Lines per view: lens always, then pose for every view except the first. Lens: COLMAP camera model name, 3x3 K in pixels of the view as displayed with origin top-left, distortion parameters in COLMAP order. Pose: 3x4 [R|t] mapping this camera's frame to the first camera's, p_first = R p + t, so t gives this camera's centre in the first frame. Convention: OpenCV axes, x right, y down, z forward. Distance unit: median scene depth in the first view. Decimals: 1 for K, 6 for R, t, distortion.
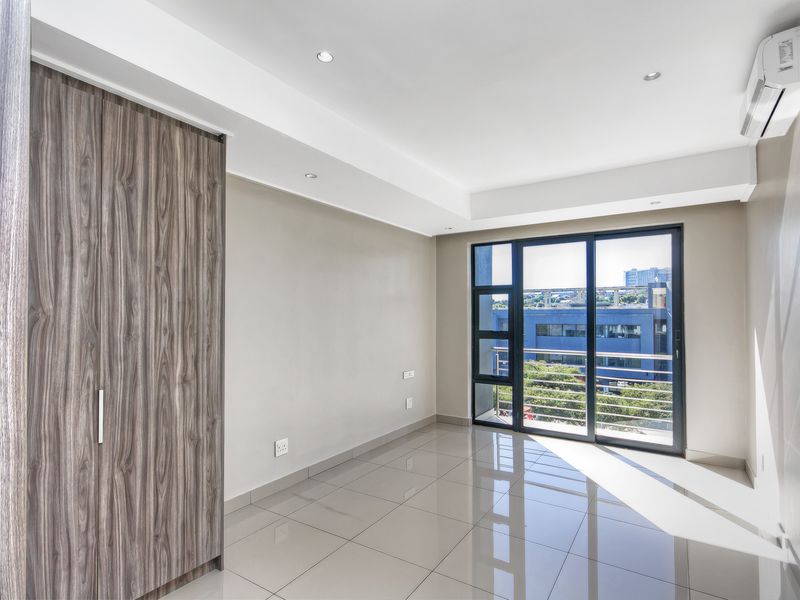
lens RADIAL K [[428.3, 0, 400.0], [0, 428.3, 300.0], [0, 0, 1]] dist [-0.001709, -0.000244]
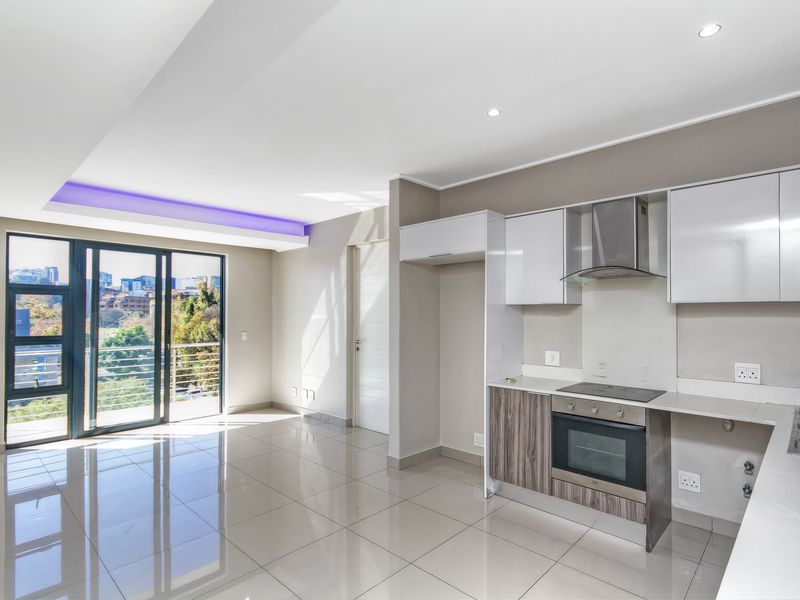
lens RADIAL K [[428.3, 0, 400.0], [0, 428.3, 300.0], [0, 0, 1]] dist [-0.001709, -0.000244]
pose [[0.188812, 0.027520, 0.981628, -0.511031], [-0.028168, 0.999348, -0.022599, -0.003108], [-0.981609, -0.023384, 0.189464, 0.099659]]
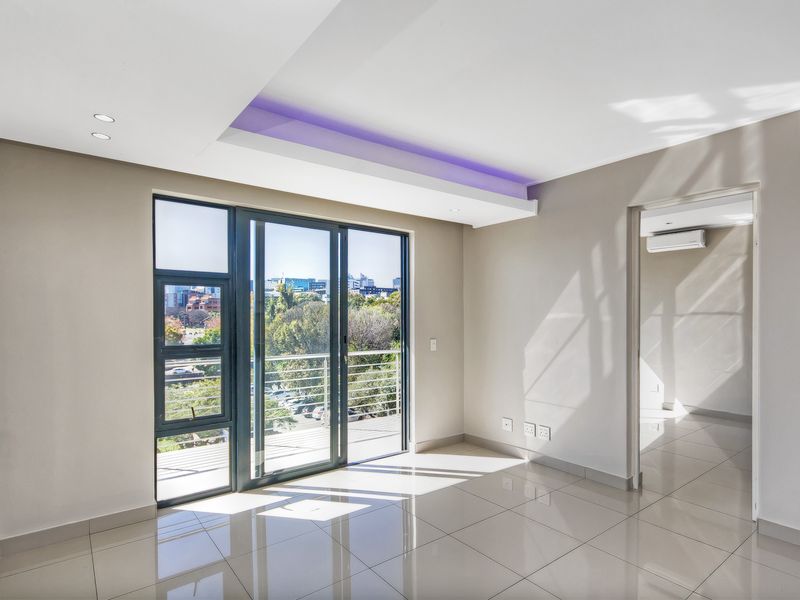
lens RADIAL K [[429.4, 0, 399.7], [0, 429.4, 307.6], [0, 0, 1]] dist [0.002020, 0.000472]
pose [[0.328508, 0.013058, 0.944411, -0.268993], [-0.027727, 0.999607, -0.004177, 0.013081], [-0.944094, -0.024813, 0.328741, 0.516200]]
